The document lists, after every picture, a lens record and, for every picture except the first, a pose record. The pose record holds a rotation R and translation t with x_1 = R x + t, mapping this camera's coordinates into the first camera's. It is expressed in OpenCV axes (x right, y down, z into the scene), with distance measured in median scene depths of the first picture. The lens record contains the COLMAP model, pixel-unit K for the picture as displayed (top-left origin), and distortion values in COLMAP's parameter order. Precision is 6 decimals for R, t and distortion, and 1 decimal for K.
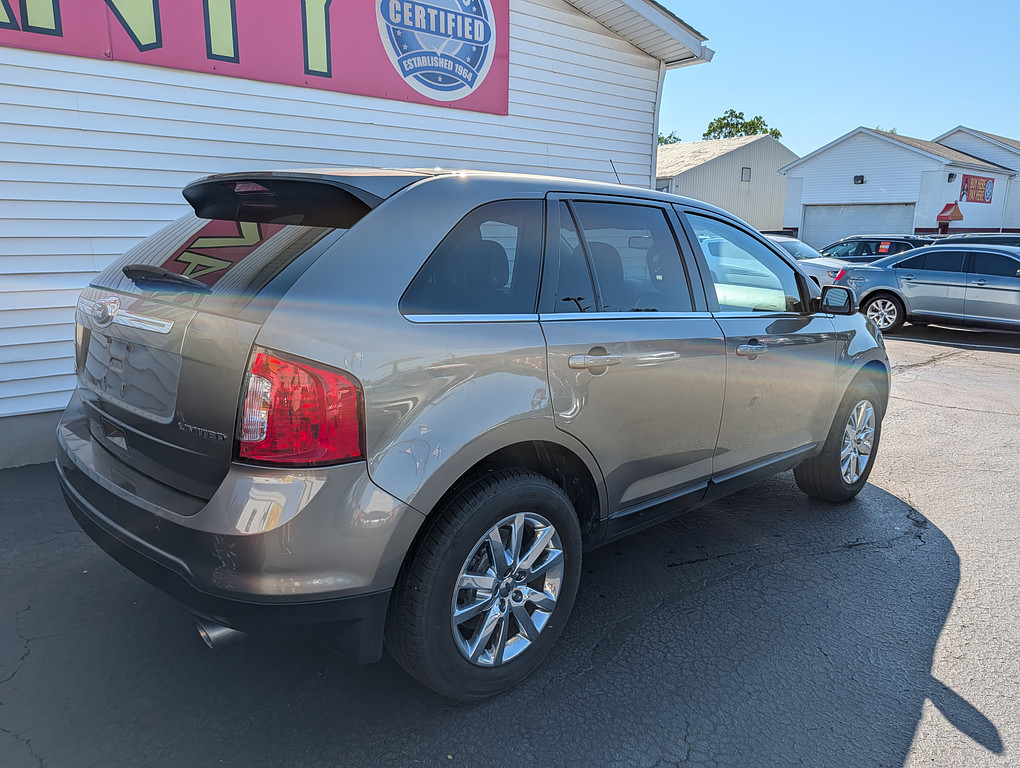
lens RADIAL K [[740.2, 0, 511.5], [0, 740.2, 386.5], [0, 0, 1]] dist [0.021505, -0.014561]
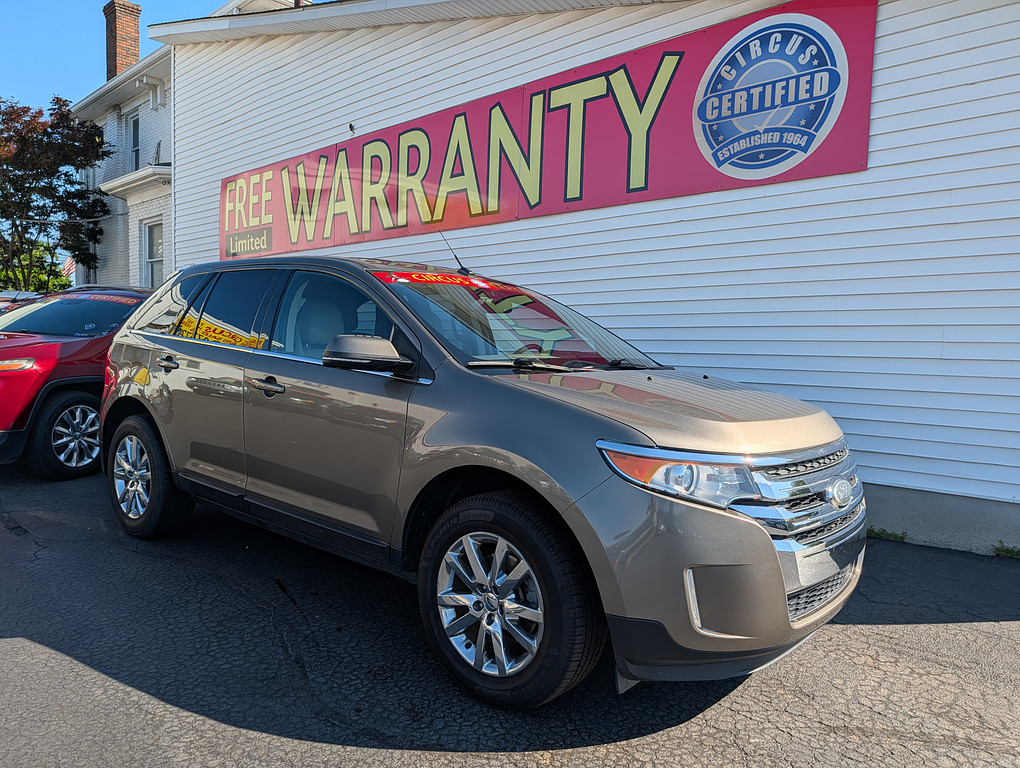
lens RADIAL K [[740.2, 0, 508.1], [0, 740.2, 386.9], [0, 0, 1]] dist [0.021505, -0.014561]
pose [[0.090990, 0.039111, -0.995083, 0.795753], [-0.235929, 0.971628, 0.016616, -0.083796], [0.967501, 0.233257, 0.097636, 0.685062]]
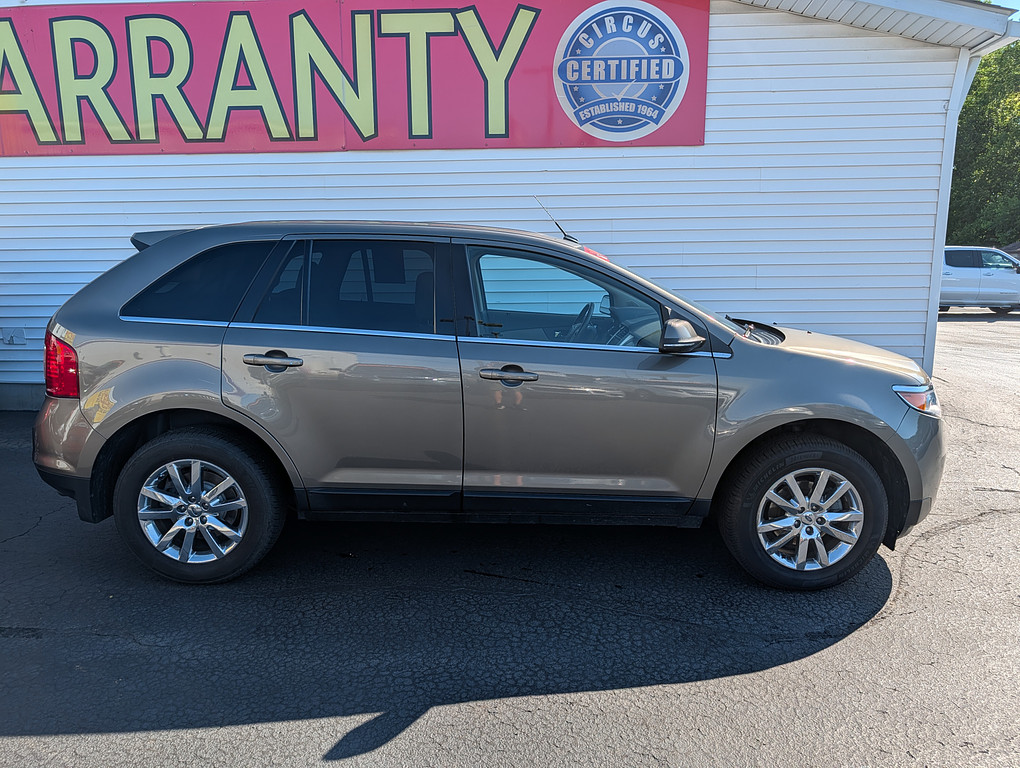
lens RADIAL K [[740.2, 0, 516.4], [0, 740.2, 383.5], [0, 0, 1]] dist [0.021505, -0.014561]
pose [[0.722277, 0.101344, -0.684138, 0.576516], [-0.130092, 0.991456, 0.009524, -0.028408], [0.679258, 0.082122, 0.729290, 0.145042]]
